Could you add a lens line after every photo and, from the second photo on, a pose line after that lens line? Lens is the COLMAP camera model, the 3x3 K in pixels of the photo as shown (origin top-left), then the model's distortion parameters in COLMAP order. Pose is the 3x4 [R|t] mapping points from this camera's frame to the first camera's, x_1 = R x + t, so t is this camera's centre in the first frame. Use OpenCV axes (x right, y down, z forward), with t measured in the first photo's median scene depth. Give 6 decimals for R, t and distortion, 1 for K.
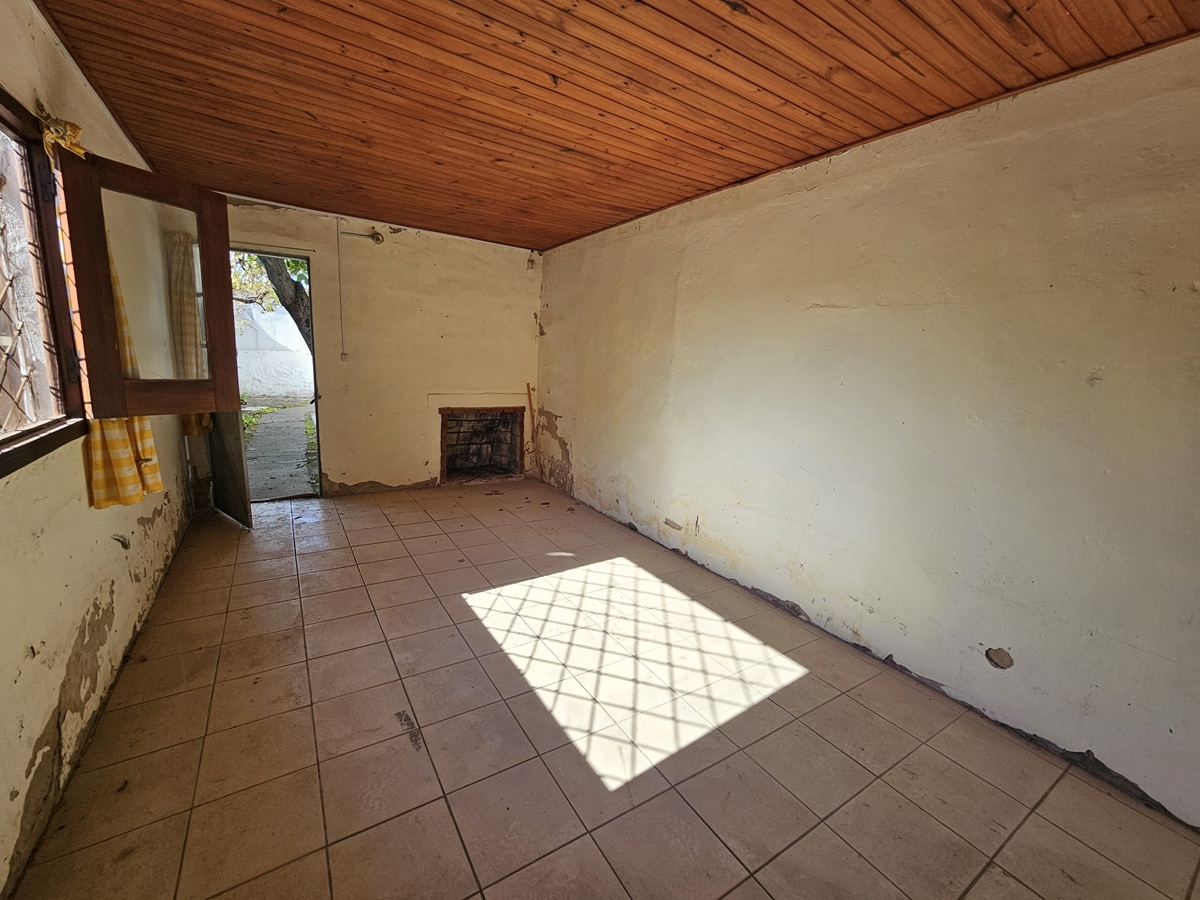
lens RADIAL K [[491.2, 0, 593.7], [0, 491.2, 451.3], [0, 0, 1]] dist [-0.000555, 0.002717]
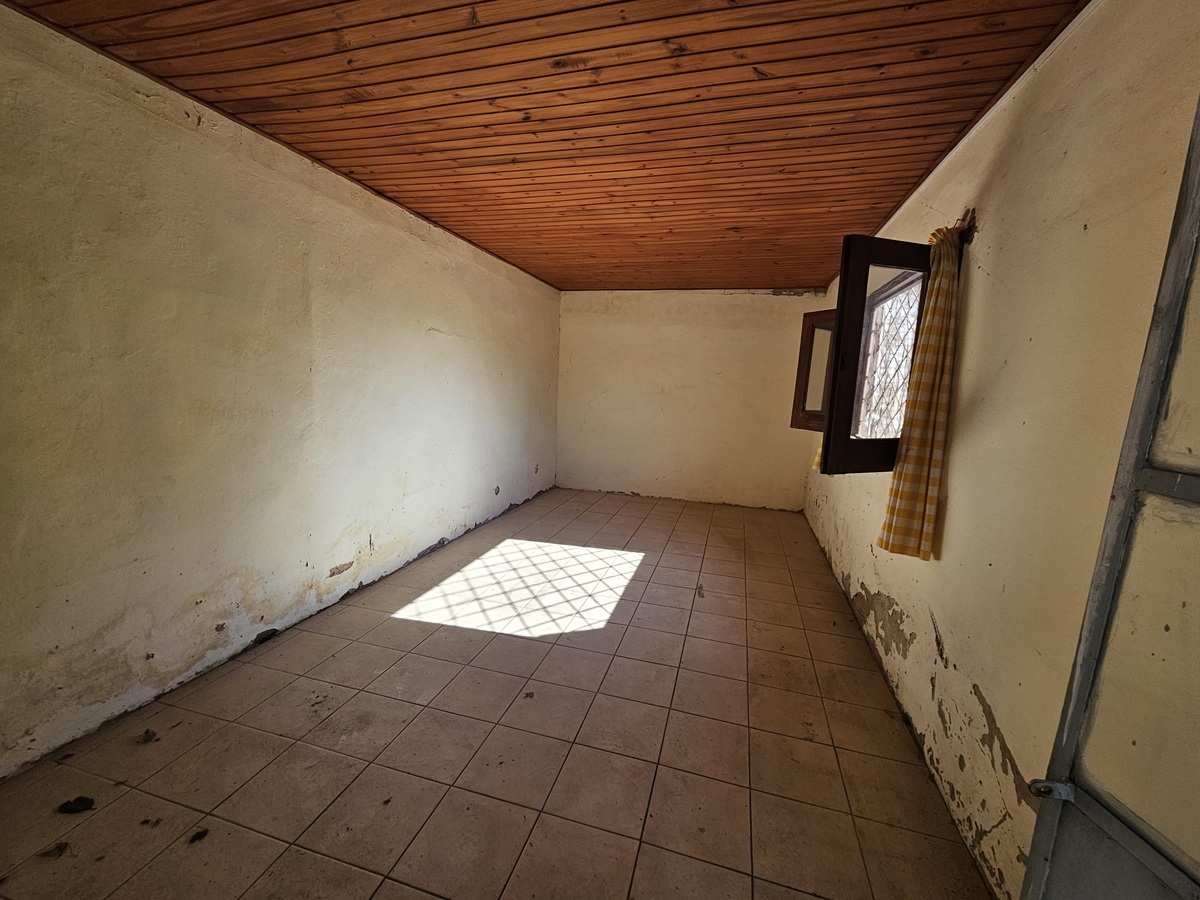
lens RADIAL K [[491.2, 0, 598.4], [0, 491.2, 451.8], [0, 0, 1]] dist [-0.000555, 0.002717]
pose [[-0.656566, -0.190804, 0.729736, -0.837287], [0.062788, 0.950291, 0.304966, -0.317660], [-0.751651, 0.246049, -0.611949, 1.400177]]
